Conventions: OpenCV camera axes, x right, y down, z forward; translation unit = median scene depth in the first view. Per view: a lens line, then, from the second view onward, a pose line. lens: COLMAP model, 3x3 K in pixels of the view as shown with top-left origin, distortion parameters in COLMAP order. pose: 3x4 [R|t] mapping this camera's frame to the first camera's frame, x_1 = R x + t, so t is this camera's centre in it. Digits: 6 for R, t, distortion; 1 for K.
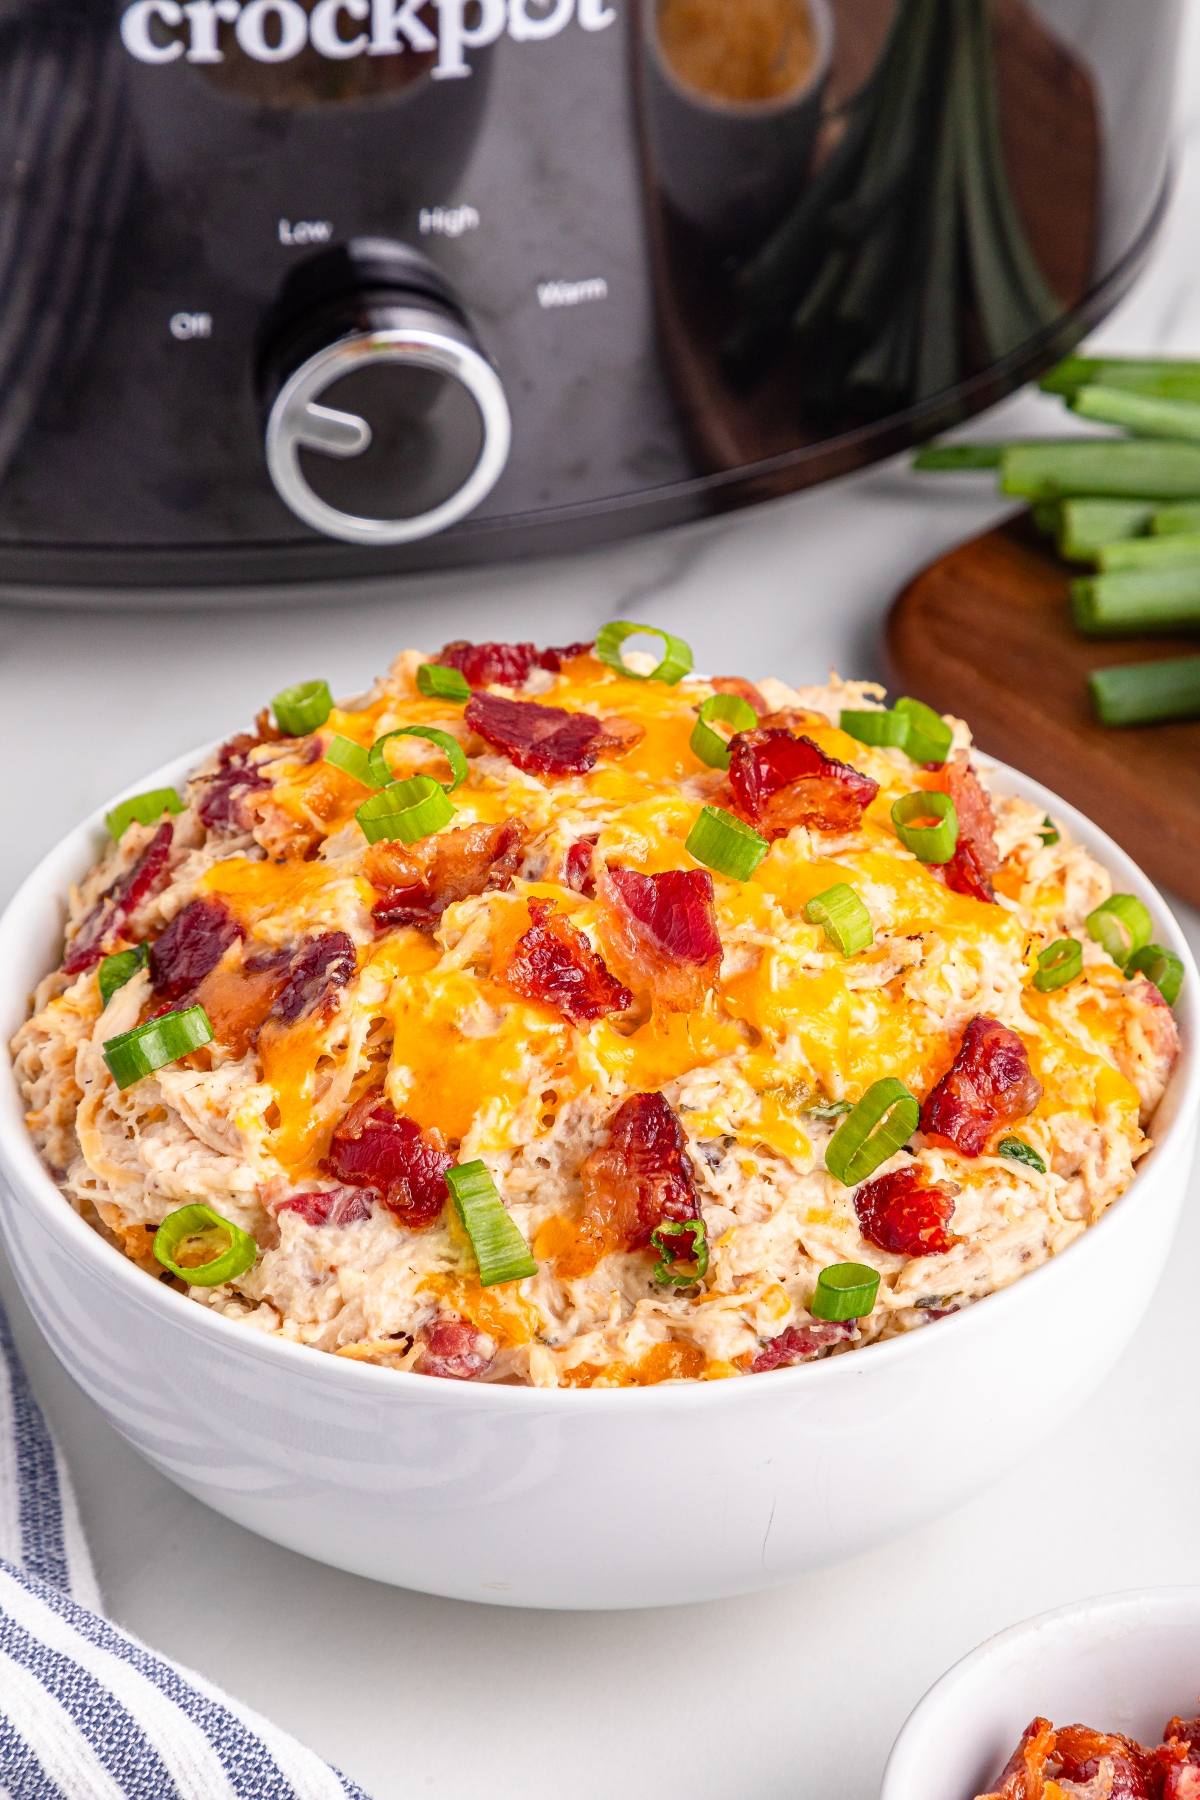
lens RADIAL K [[4836.2, 0, 608.7], [0, 4836.2, 909.2], [0, 0, 1]] dist [0.310730, 0.000000]
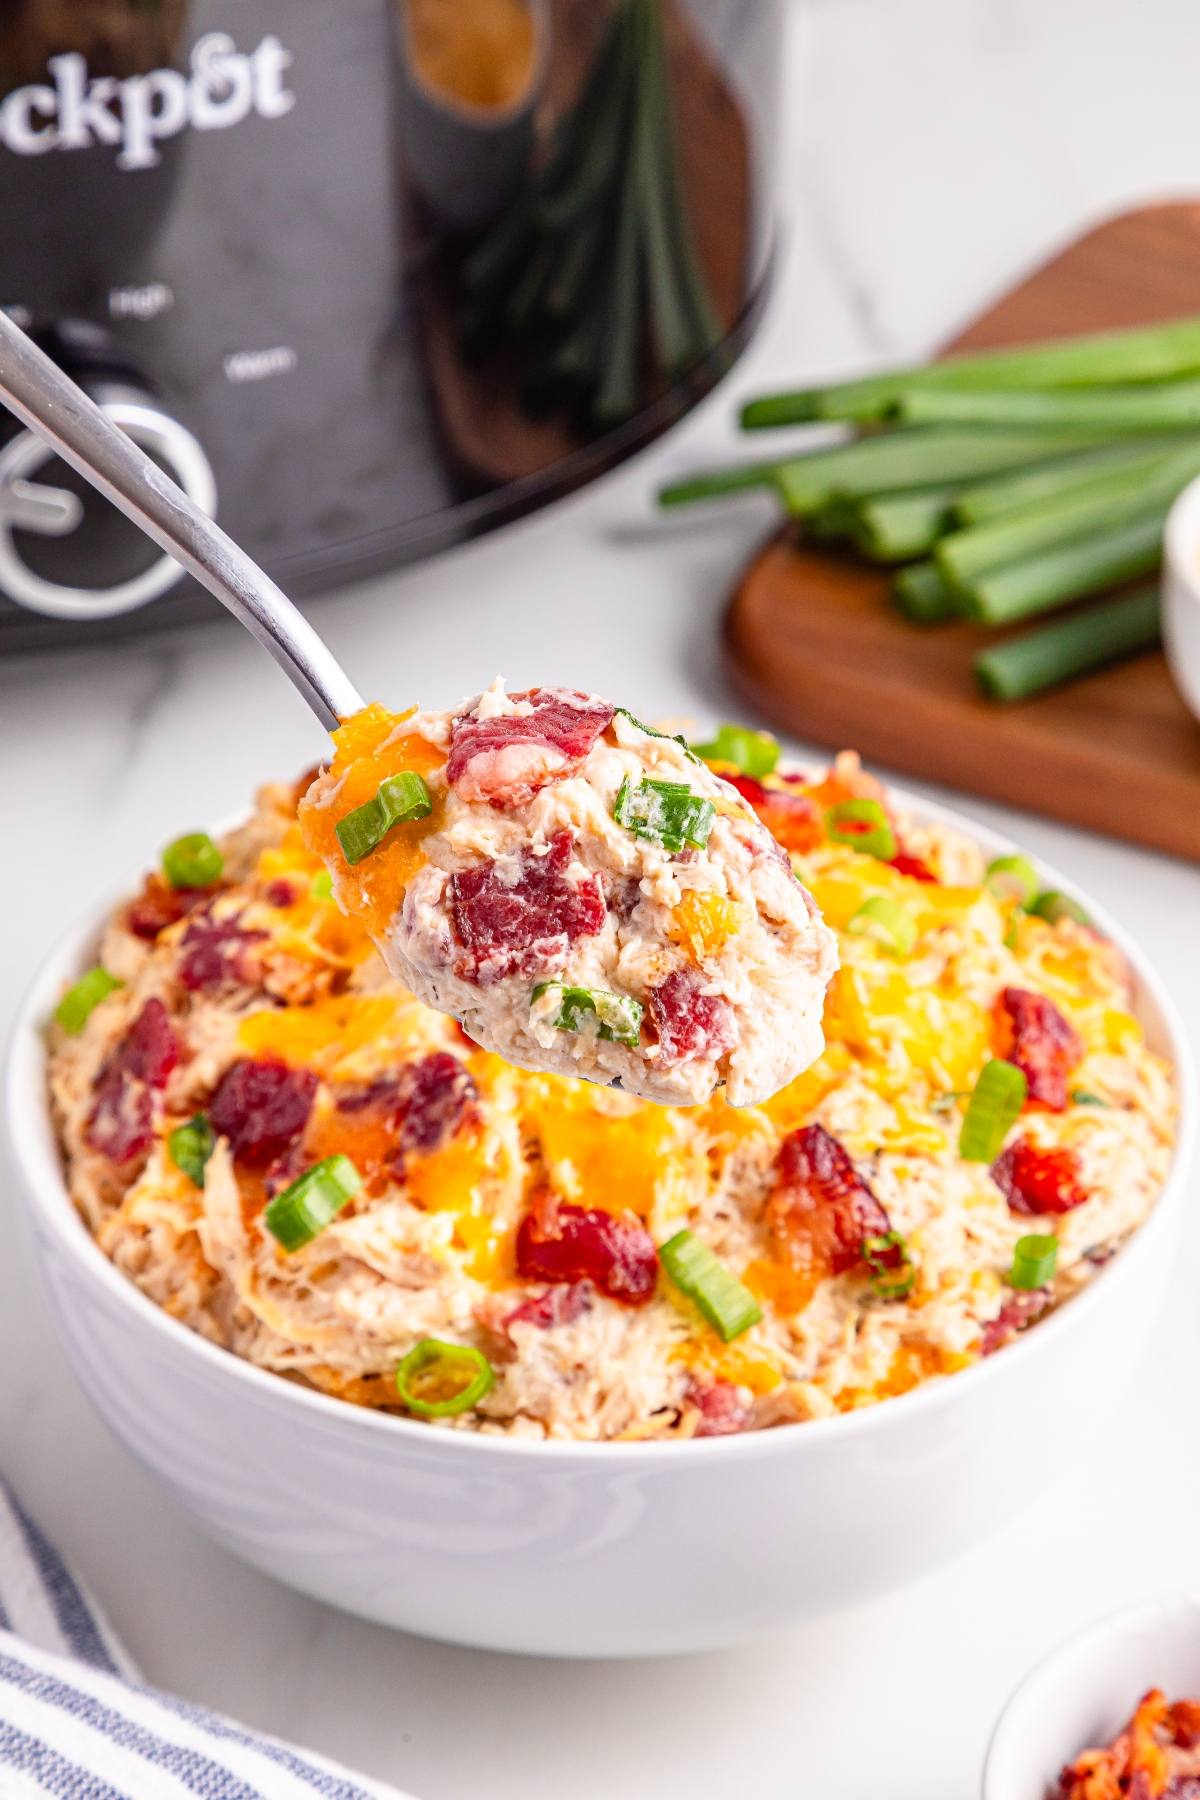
lens RADIAL K [[4836.2, 0, 593.5], [0, 4836.2, 882.4], [0, 0, 1]] dist [0.310730, 0.000000]
pose [[0.911314, -0.225127, 0.344709, -0.378473], [0.228217, 0.973079, 0.032167, -0.056867], [-0.342671, 0.049354, 0.938158, 0.027462]]
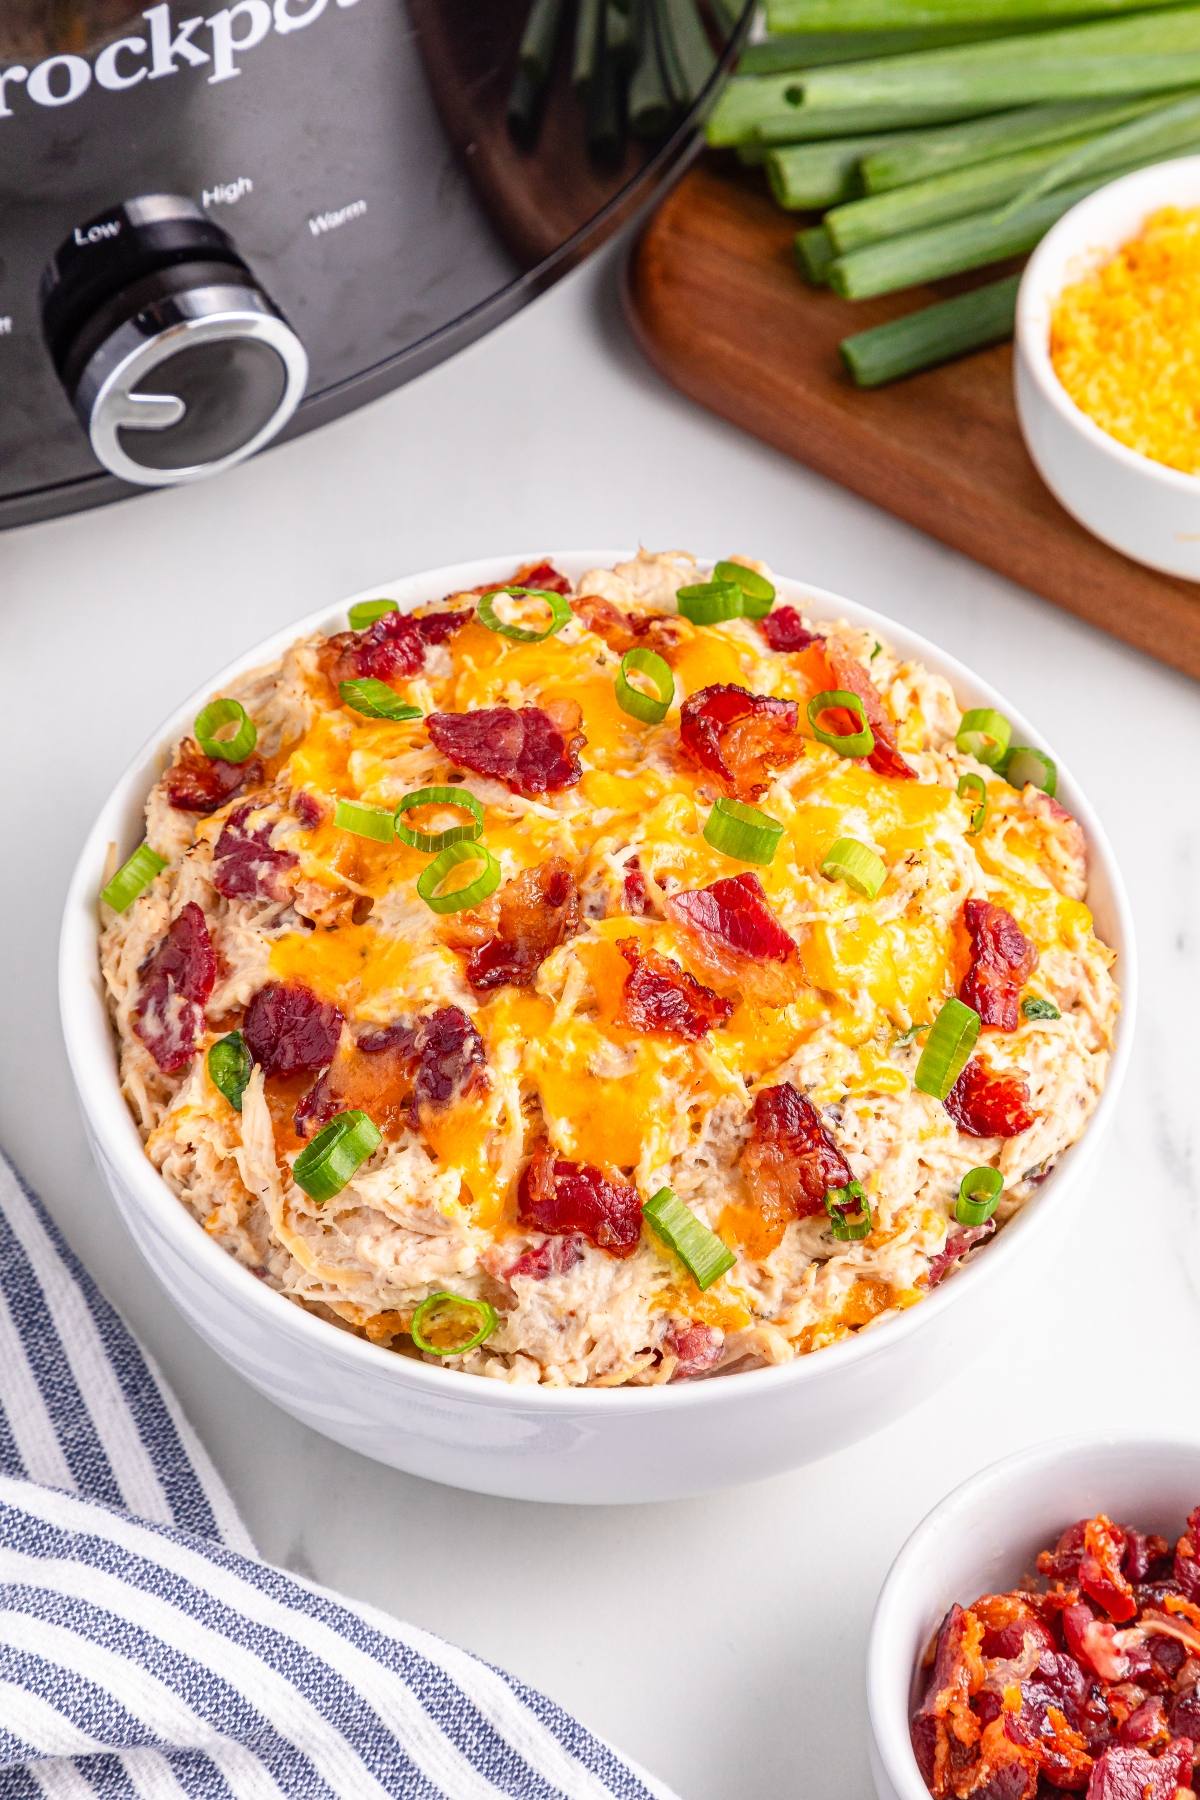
lens RADIAL K [[4836.2, 0, 594.3], [0, 4836.2, 913.0], [0, 0, 1]] dist [0.310730, 0.000000]
pose [[0.918334, -0.307582, 0.249109, -0.307070], [0.221984, 0.921312, 0.319231, -0.378622], [-0.327697, -0.237862, 0.914350, -0.045662]]
